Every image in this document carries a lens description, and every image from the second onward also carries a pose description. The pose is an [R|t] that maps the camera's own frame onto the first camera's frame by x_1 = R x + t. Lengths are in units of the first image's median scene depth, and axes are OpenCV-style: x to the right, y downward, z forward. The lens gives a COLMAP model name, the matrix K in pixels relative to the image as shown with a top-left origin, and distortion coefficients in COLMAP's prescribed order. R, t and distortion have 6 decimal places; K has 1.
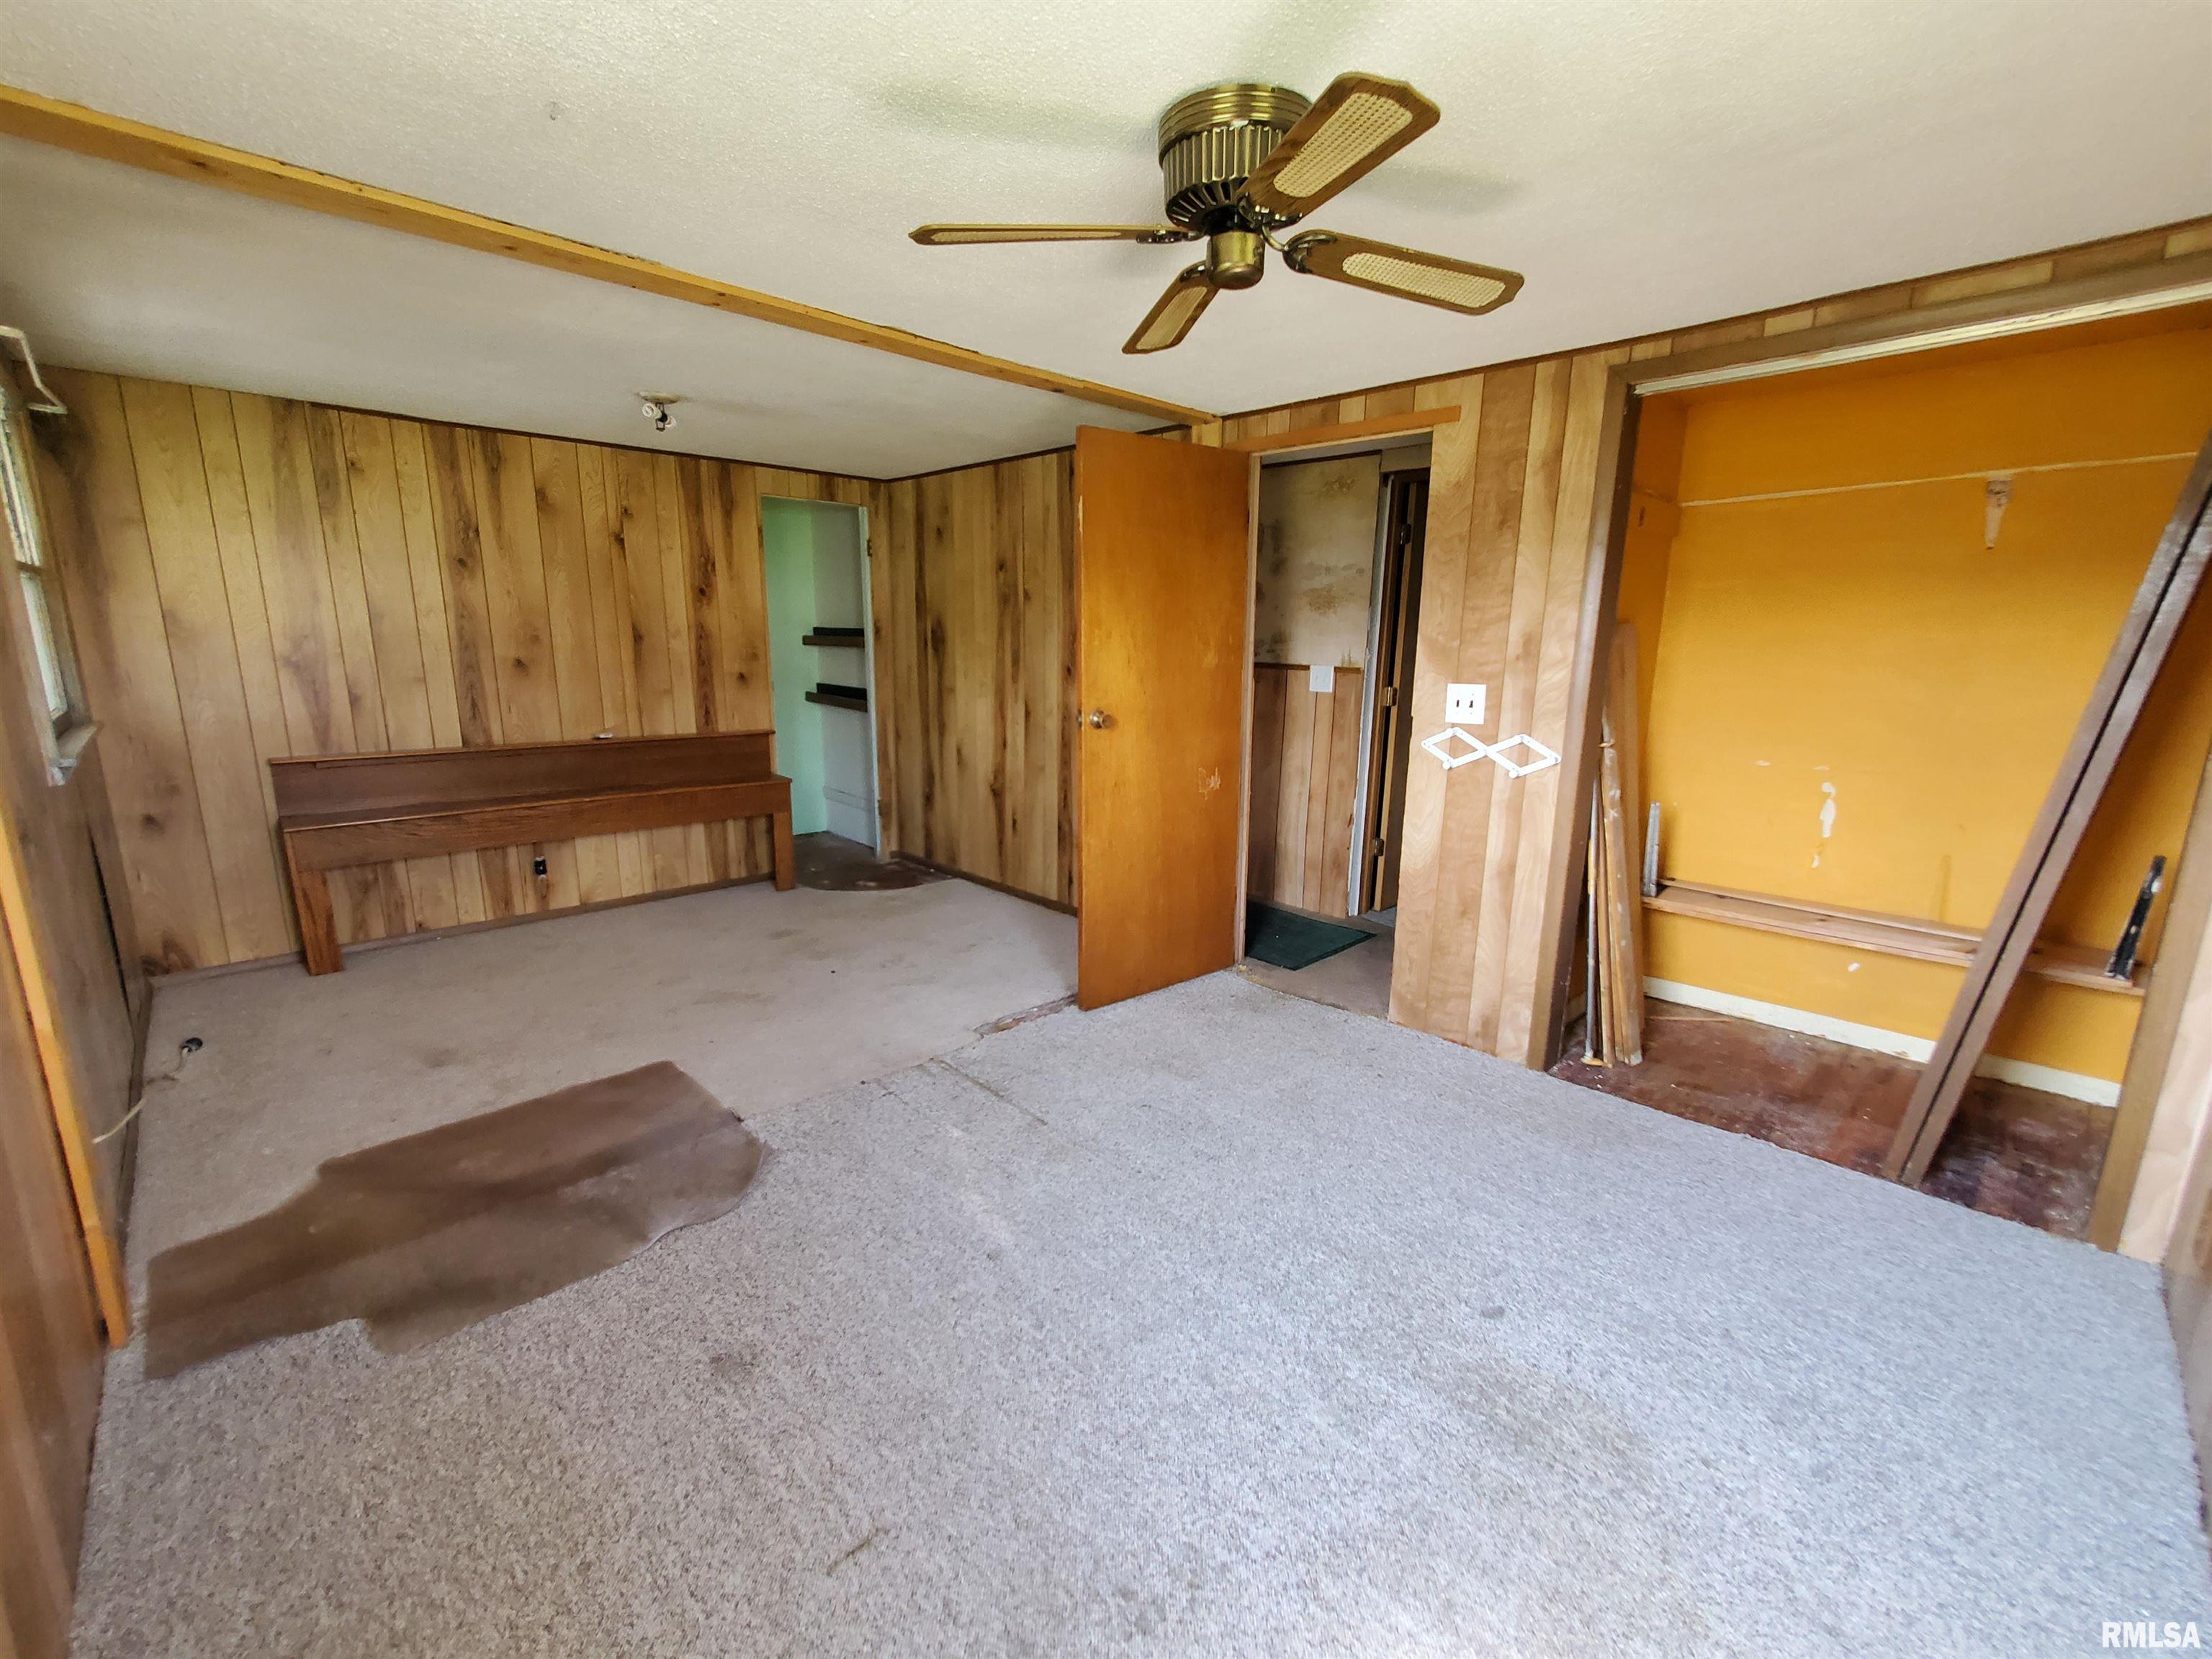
lens RADIAL K [[883.6, 0, 1110.9], [0, 883.6, 815.9], [0, 0, 1]] dist [0.004627, -0.003166]
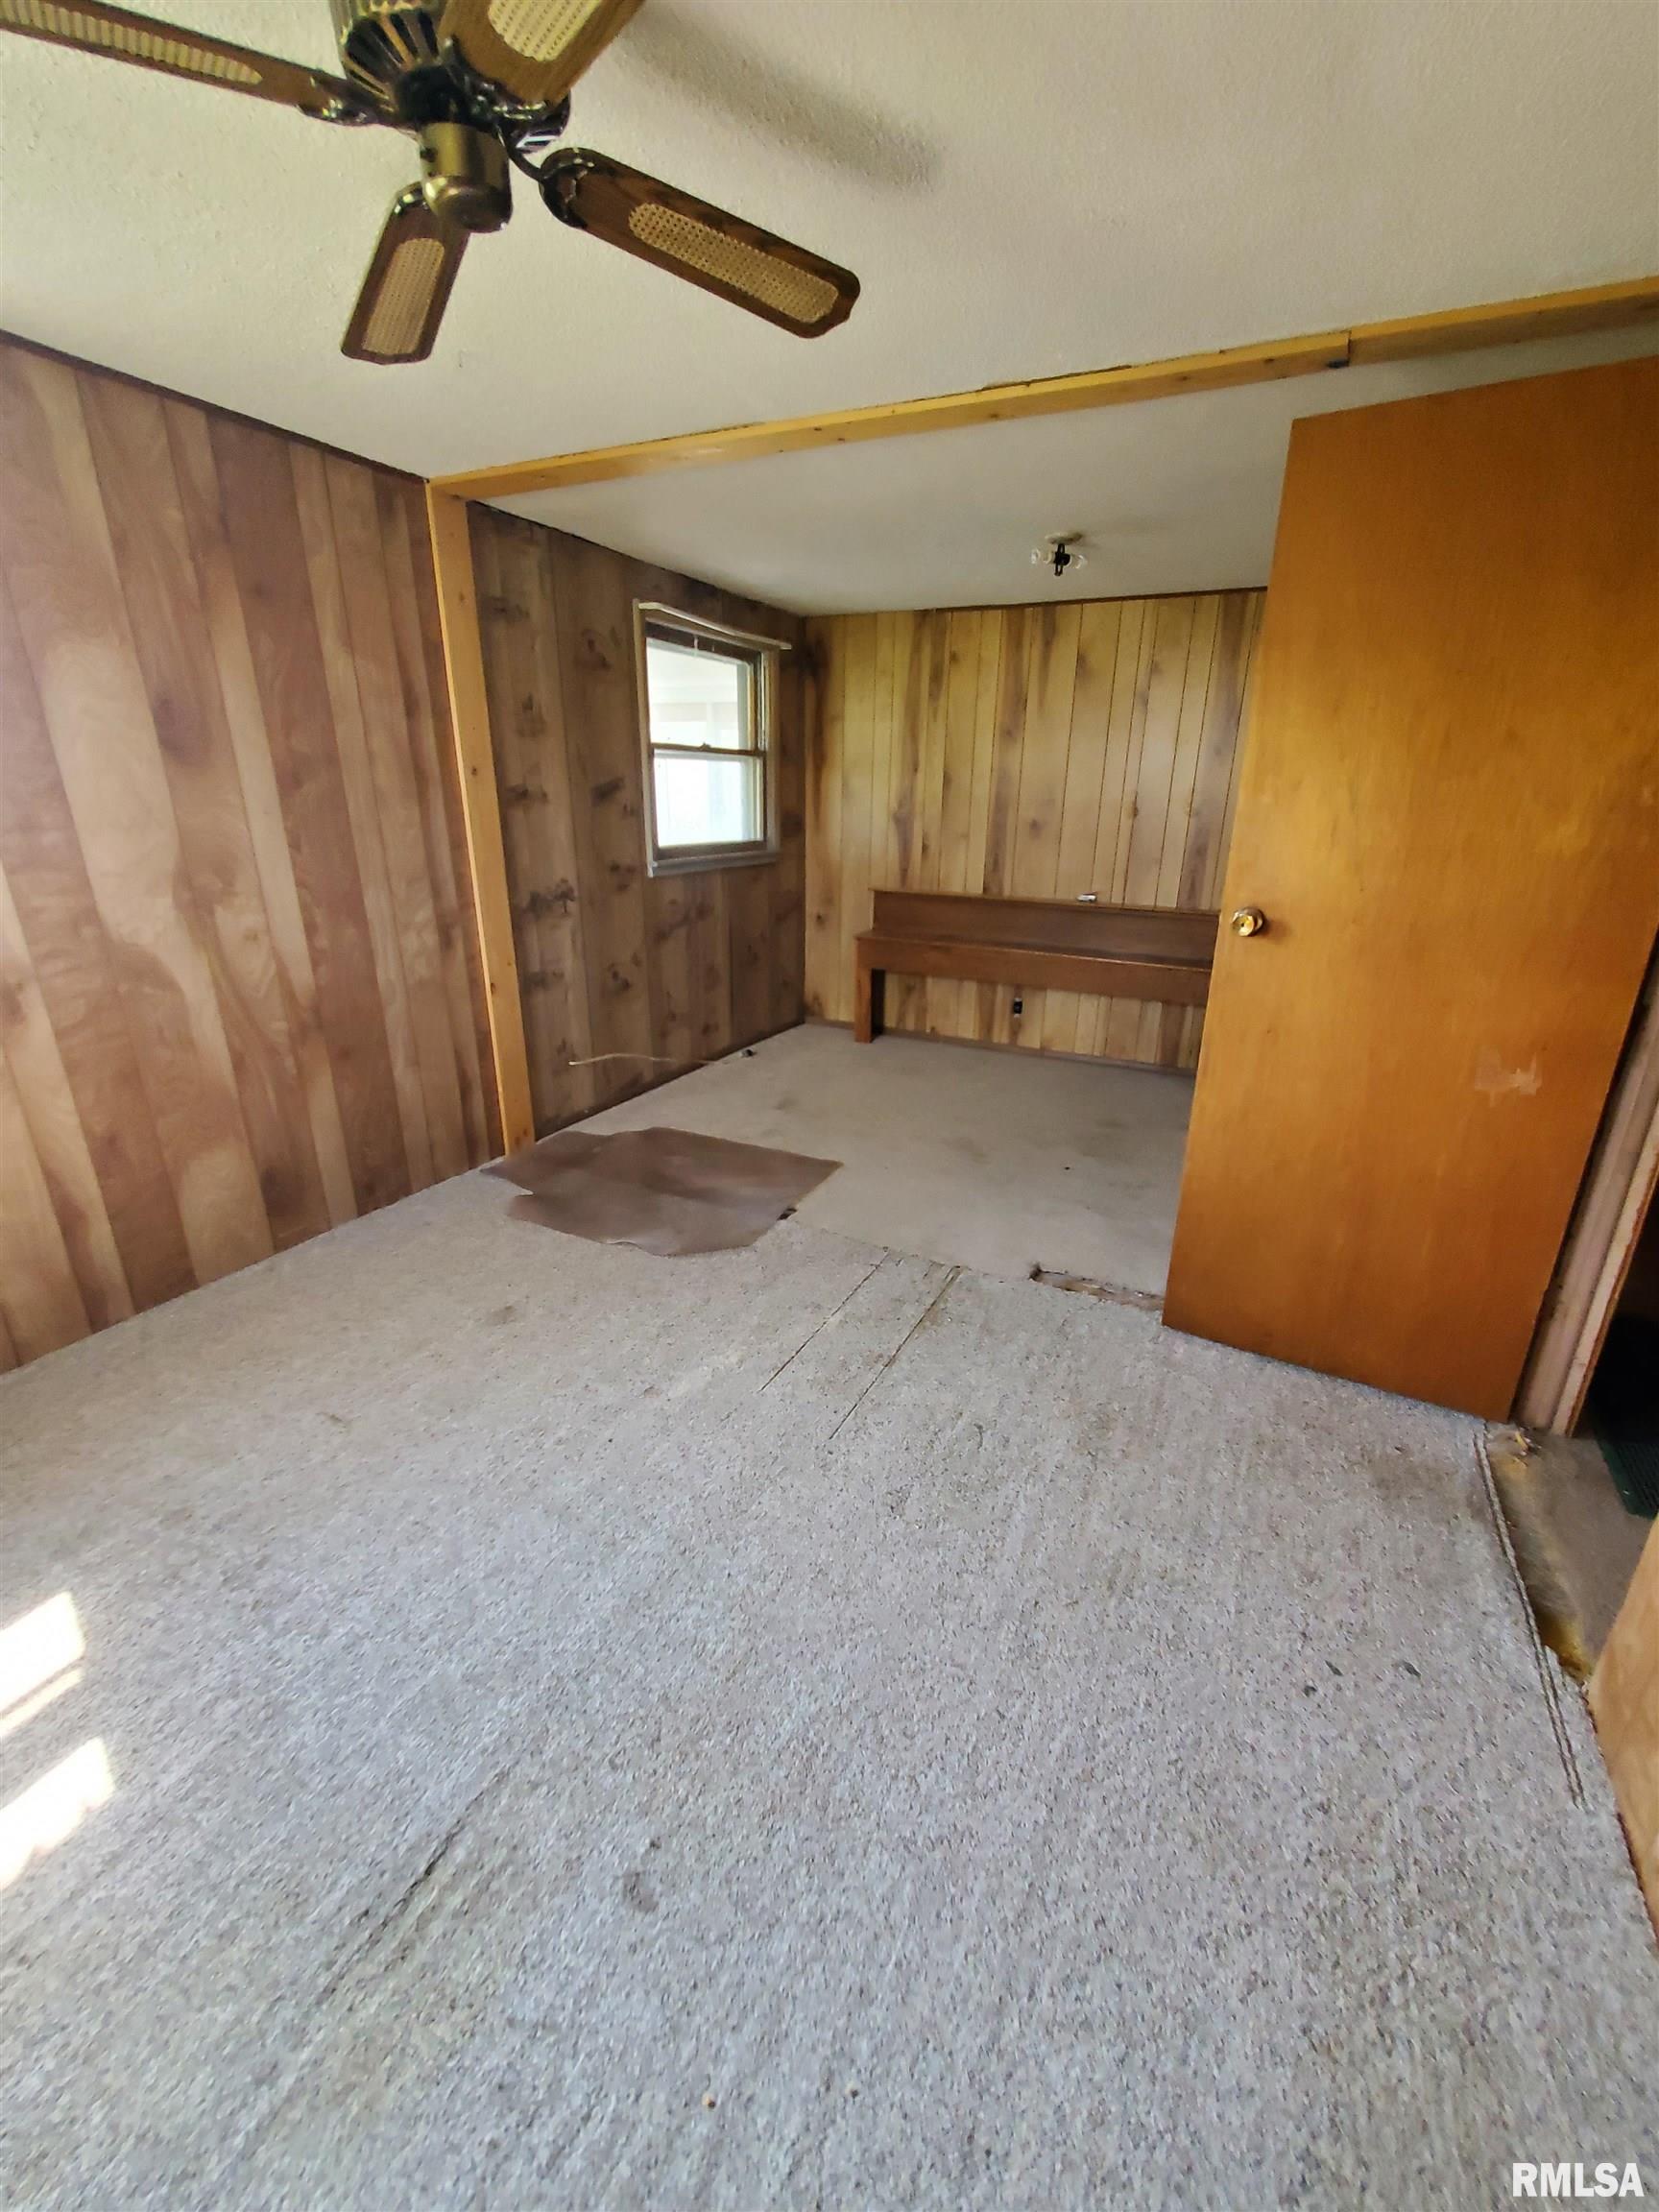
lens RADIAL K [[883.6, 0, 832.1], [0, 883.6, 1116.4], [0, 0, 1]] dist [0.004627, -0.003166]
pose [[0.371836, 0.314083, -0.873550, 0.459606], [-0.204209, 0.945647, 0.253082, -0.072357], [0.905559, 0.084282, 0.415764, 0.443407]]
